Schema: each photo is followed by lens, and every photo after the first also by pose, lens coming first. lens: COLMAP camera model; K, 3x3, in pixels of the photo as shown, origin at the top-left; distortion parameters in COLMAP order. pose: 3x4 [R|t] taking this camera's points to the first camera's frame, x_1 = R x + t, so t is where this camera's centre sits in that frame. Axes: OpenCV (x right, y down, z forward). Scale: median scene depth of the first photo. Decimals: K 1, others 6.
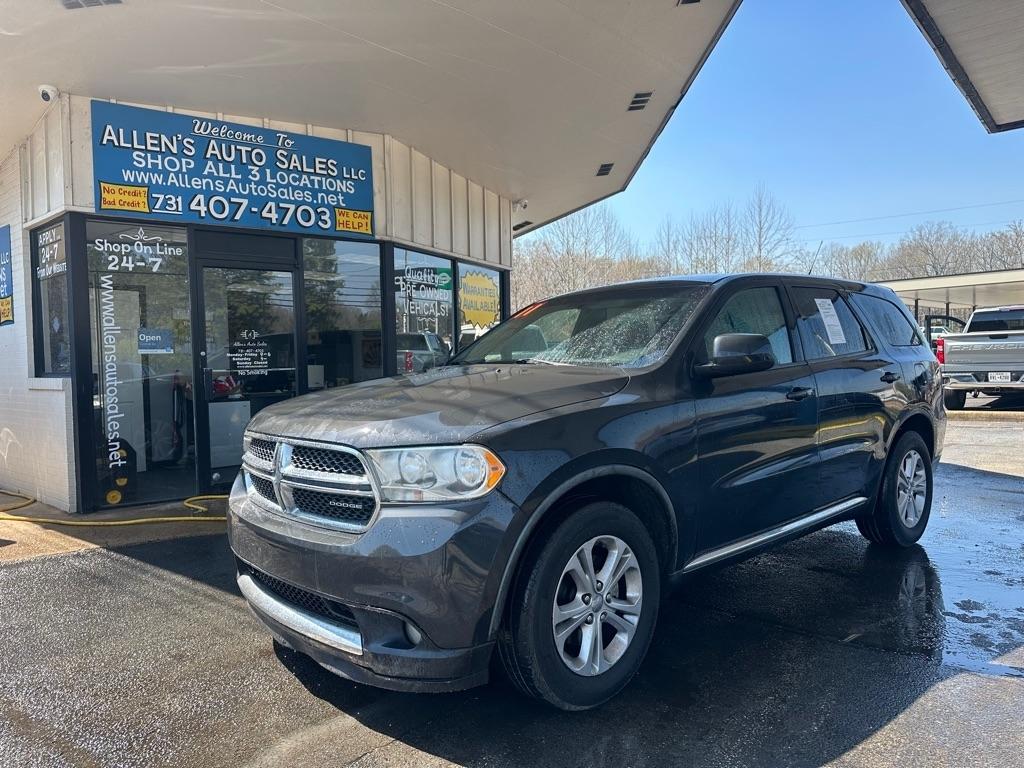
lens RADIAL K [[736.6, 0, 508.3], [0, 736.6, 389.6], [0, 0, 1]] dist [0.021894, -0.032112]
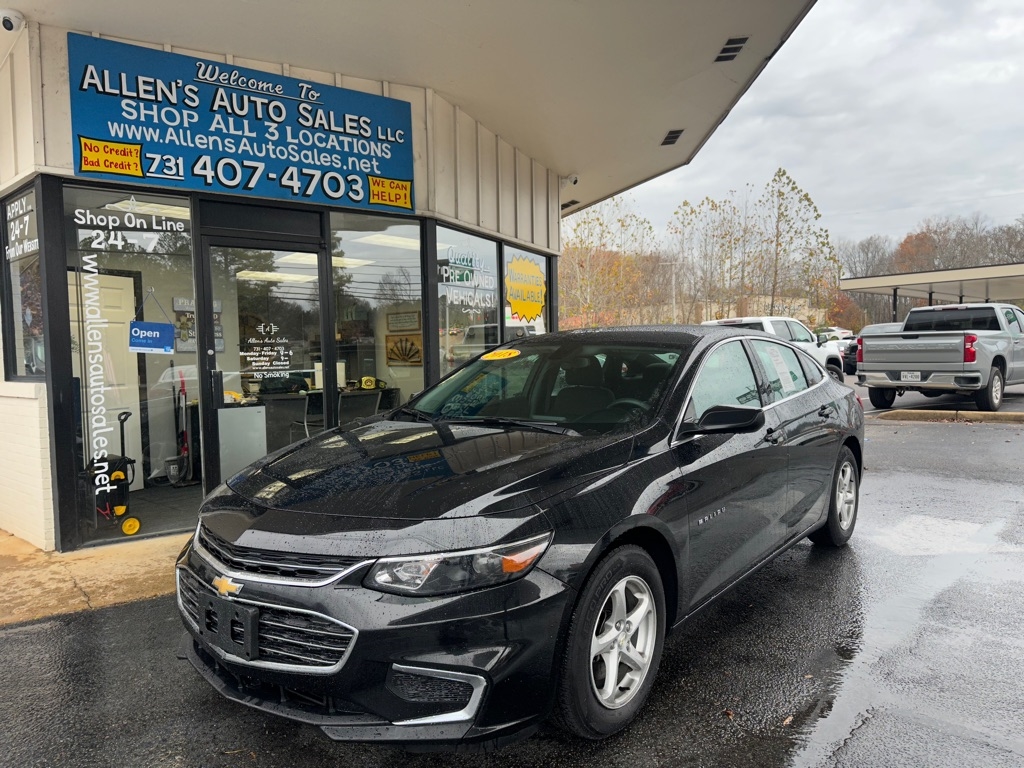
lens RADIAL K [[736.6, 0, 516.4], [0, 736.6, 394.4], [0, 0, 1]] dist [0.021894, -0.032112]
pose [[0.999970, -0.001444, 0.007590, -0.079938], [0.001334, 0.999895, 0.014415, -0.013175], [-0.007610, -0.014405, 0.999867, 0.176809]]
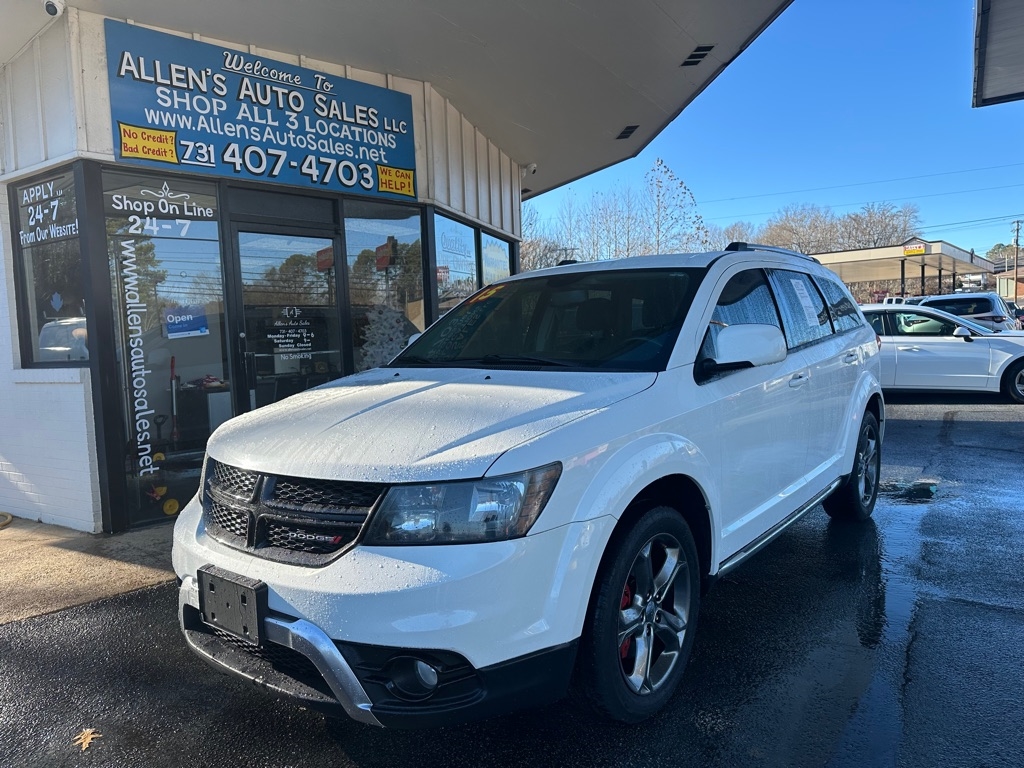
lens RADIAL K [[736.6, 0, 508.4], [0, 736.6, 392.4], [0, 0, 1]] dist [0.021894, -0.032112]
pose [[0.987288, -0.030642, 0.155960, -0.239567], [0.025835, 0.999129, 0.032756, -0.003199], [-0.156827, -0.028310, 0.987220, 0.117343]]
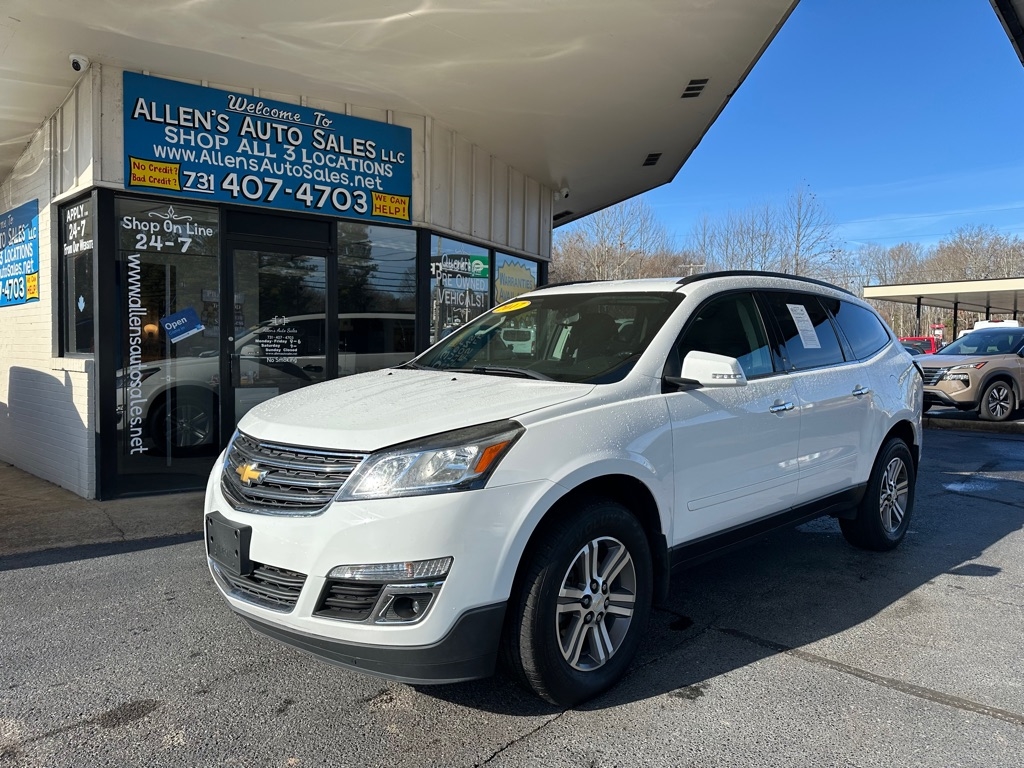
lens RADIAL K [[736.6, 0, 516.2], [0, 736.6, 383.8], [0, 0, 1]] dist [0.021894, -0.032112]
pose [[0.999033, 0.035745, -0.025582, -0.014490], [-0.035576, 0.999342, 0.007031, -0.009895], [0.025816, -0.006114, 0.999648, 0.045651]]
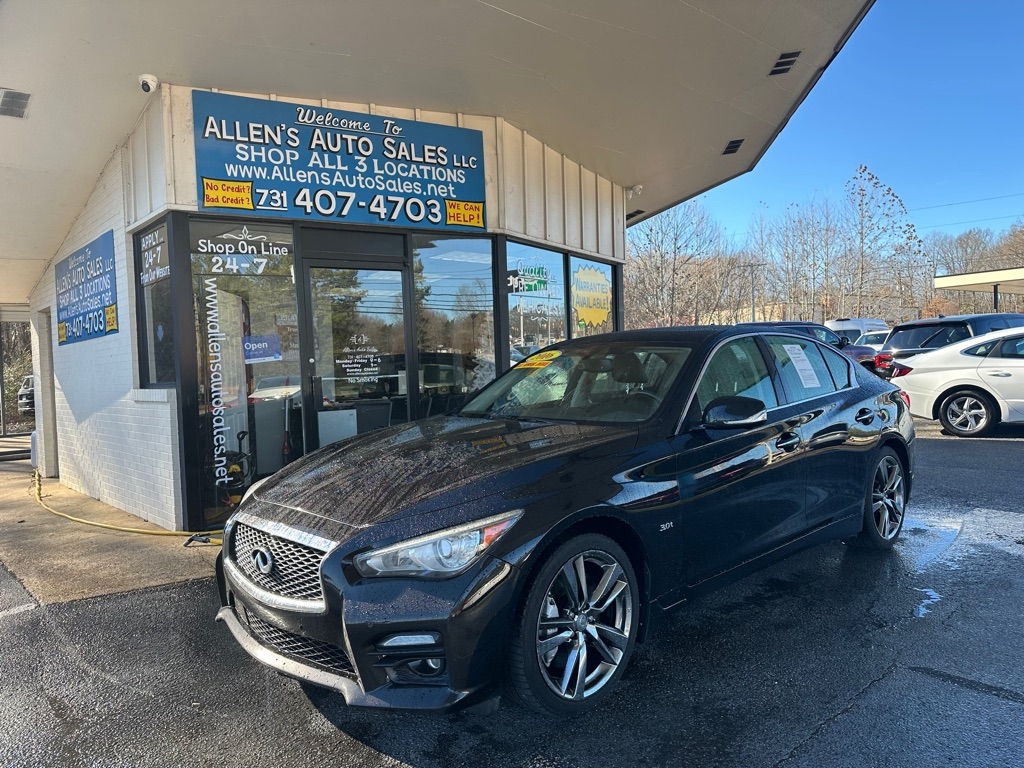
lens RADIAL K [[736.6, 0, 508.4], [0, 736.6, 393.7], [0, 0, 1]] dist [0.021894, -0.032112]
pose [[0.994166, -0.010958, -0.107300, -0.065169], [0.011318, 0.999932, 0.002746, -0.006941], [0.107262, -0.003944, 0.994223, 0.102979]]
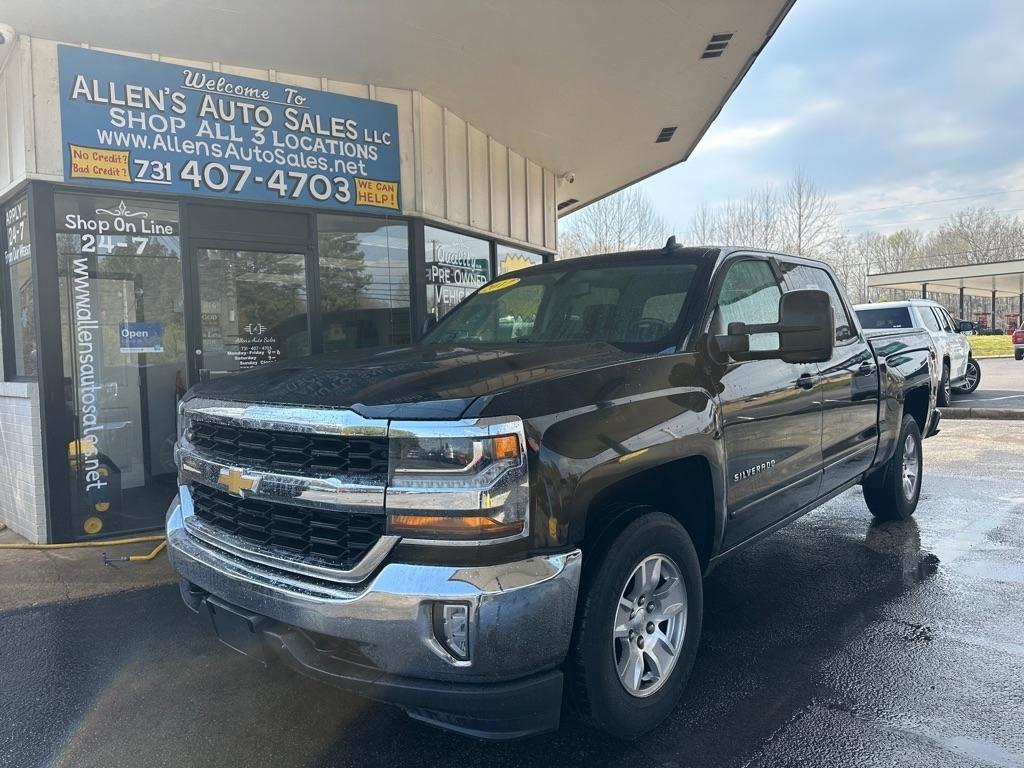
lens RADIAL K [[736.6, 0, 511.3], [0, 736.6, 388.2], [0, 0, 1]] dist [0.021894, -0.032112]
pose [[0.999418, -0.006019, -0.033577, -0.031385], [0.006240, 0.999959, 0.006501, -0.010765], [0.033537, -0.006706, 0.999415, 0.171730]]
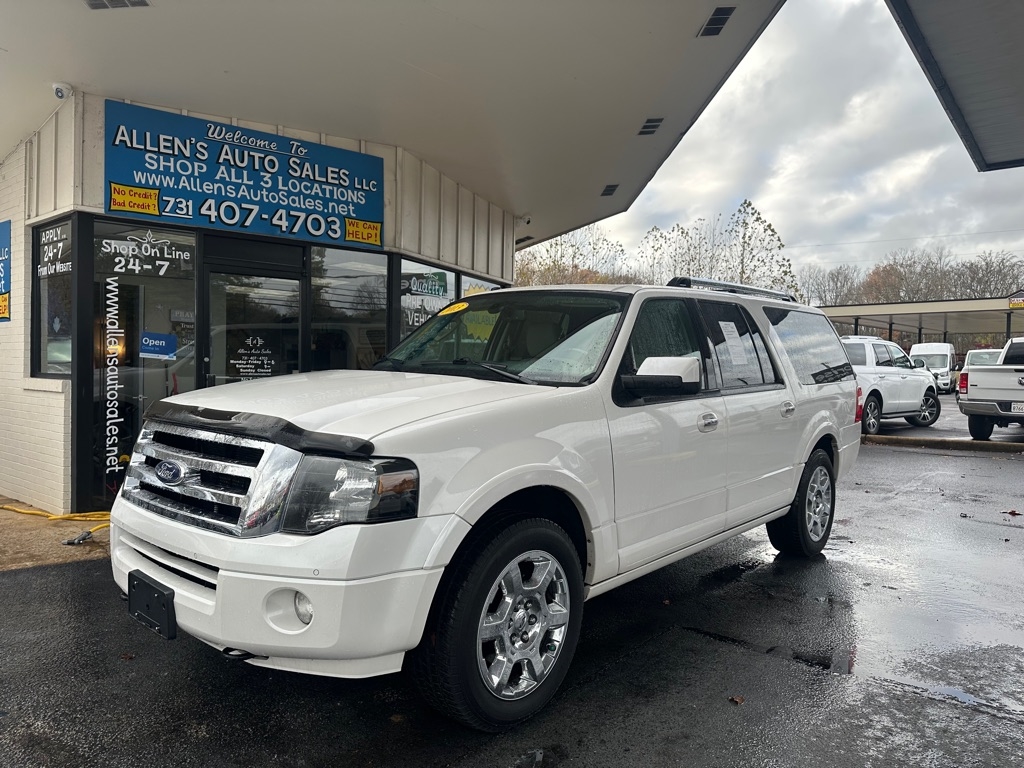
lens RADIAL K [[736.6, 0, 518.3], [0, 736.6, 385.2], [0, 0, 1]] dist [0.021894, -0.032112]
pose [[0.998469, 0.035916, 0.042064, -0.037250], [-0.035226, 0.999235, -0.017013, -0.012061], [-0.042642, 0.015505, 0.998970, -0.002252]]
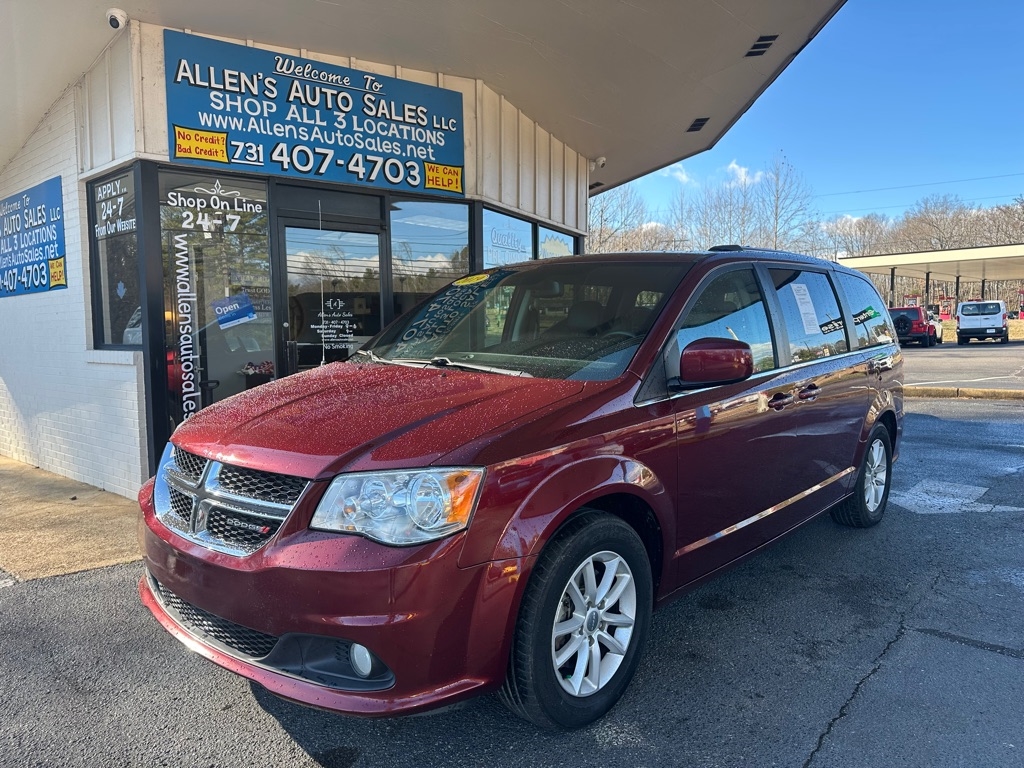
lens RADIAL K [[736.6, 0, 510.7], [0, 736.6, 388.7], [0, 0, 1]] dist [0.021894, -0.032112]
pose [[0.999916, 0.008876, 0.009429, -0.144894], [-0.009245, 0.999164, 0.039816, -0.009328], [-0.009067, -0.039900, 0.999163, 0.103311]]
